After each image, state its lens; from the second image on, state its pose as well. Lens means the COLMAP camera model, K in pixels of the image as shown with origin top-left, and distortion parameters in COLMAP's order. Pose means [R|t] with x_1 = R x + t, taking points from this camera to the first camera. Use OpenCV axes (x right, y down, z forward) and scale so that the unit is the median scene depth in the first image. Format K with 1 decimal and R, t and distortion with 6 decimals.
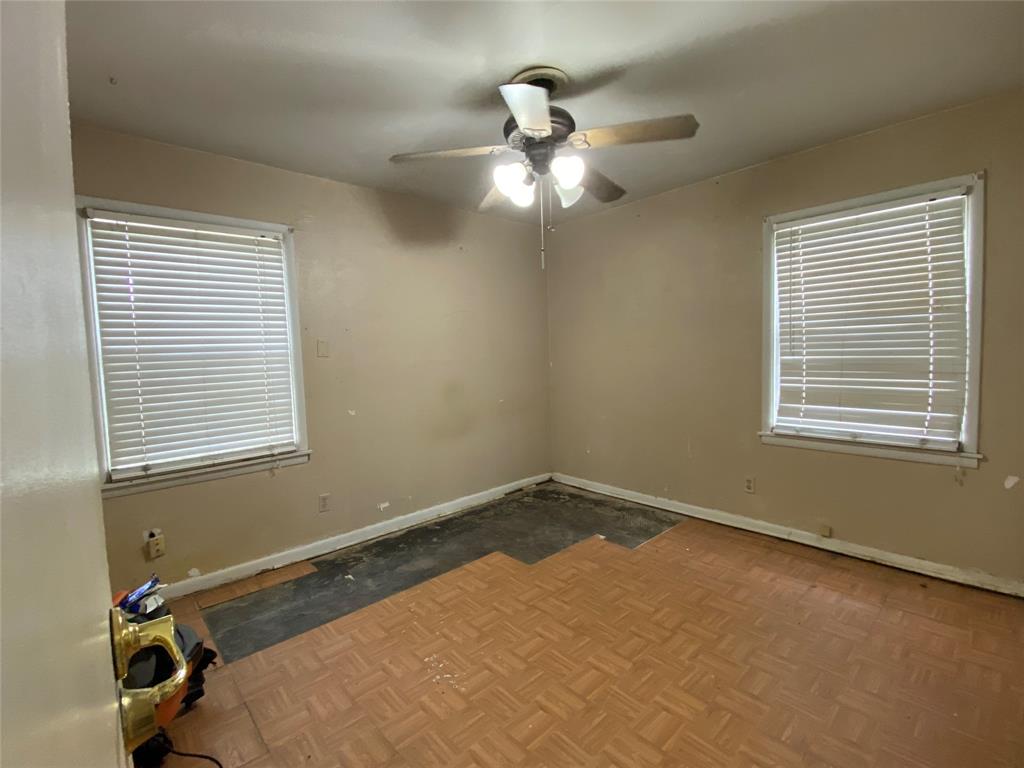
lens RADIAL K [[471.4, 0, 512.0], [0, 471.4, 384.0], [0, 0, 1]] dist [0.012541, -0.000049]
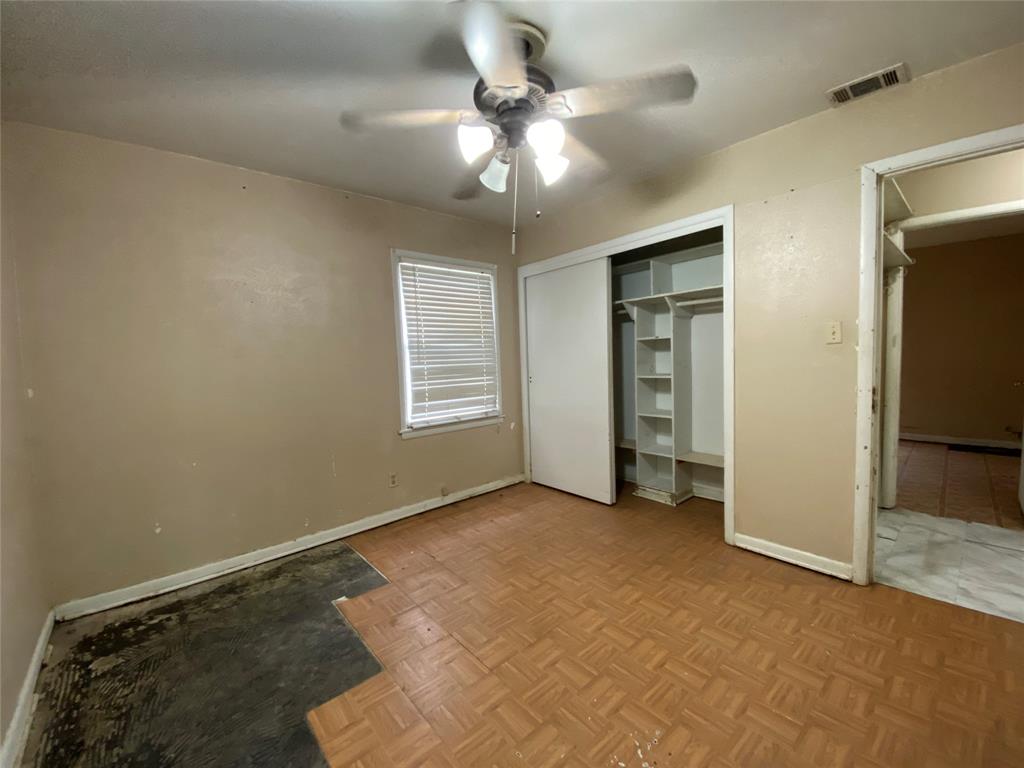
lens RADIAL K [[420.5, 0, 513.9], [0, 420.5, 379.9], [0, 0, 1]] dist [0.060493, -0.035018]
pose [[0.015326, -0.034201, 0.999297, -0.535107], [0.099013, 0.994555, 0.032520, -0.031227], [-0.994968, 0.098445, 0.018629, 0.723453]]
